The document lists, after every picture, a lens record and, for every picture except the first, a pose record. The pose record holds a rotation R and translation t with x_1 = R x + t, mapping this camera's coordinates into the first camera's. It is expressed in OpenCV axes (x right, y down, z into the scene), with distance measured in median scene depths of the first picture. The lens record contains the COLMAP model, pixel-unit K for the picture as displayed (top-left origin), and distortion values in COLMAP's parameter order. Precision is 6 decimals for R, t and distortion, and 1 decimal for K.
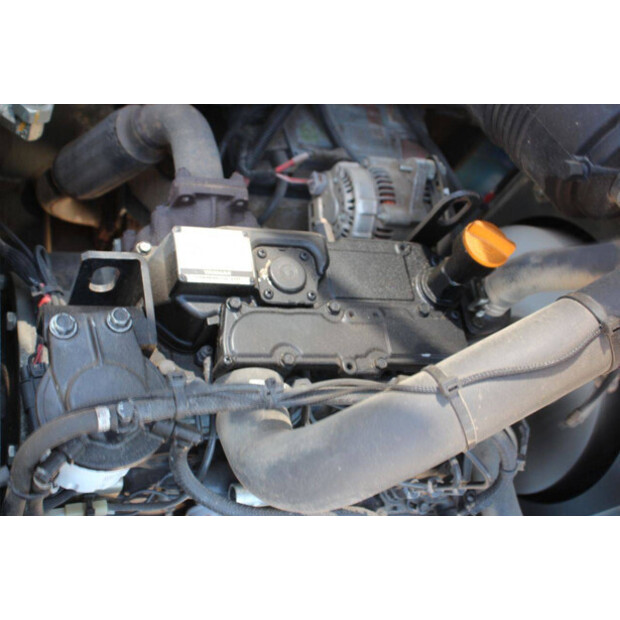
lens RADIAL K [[813.0, 0, 311.3], [0, 813.0, 307.5], [0, 0, 1]] dist [0.034968, 0.000000]
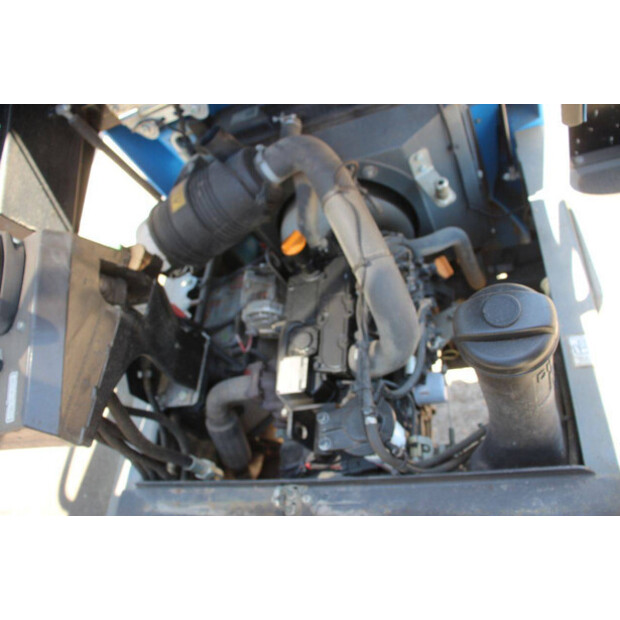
lens RADIAL K [[516.3, 0, 310.2], [0, 516.3, 310.4], [0, 0, 1]] dist [-0.062569, 0.007391]
pose [[0.055672, -0.990114, 0.128740, -0.118266], [0.998210, 0.058018, 0.014544, -0.045244], [-0.021869, 0.127700, 0.991572, -0.279126]]
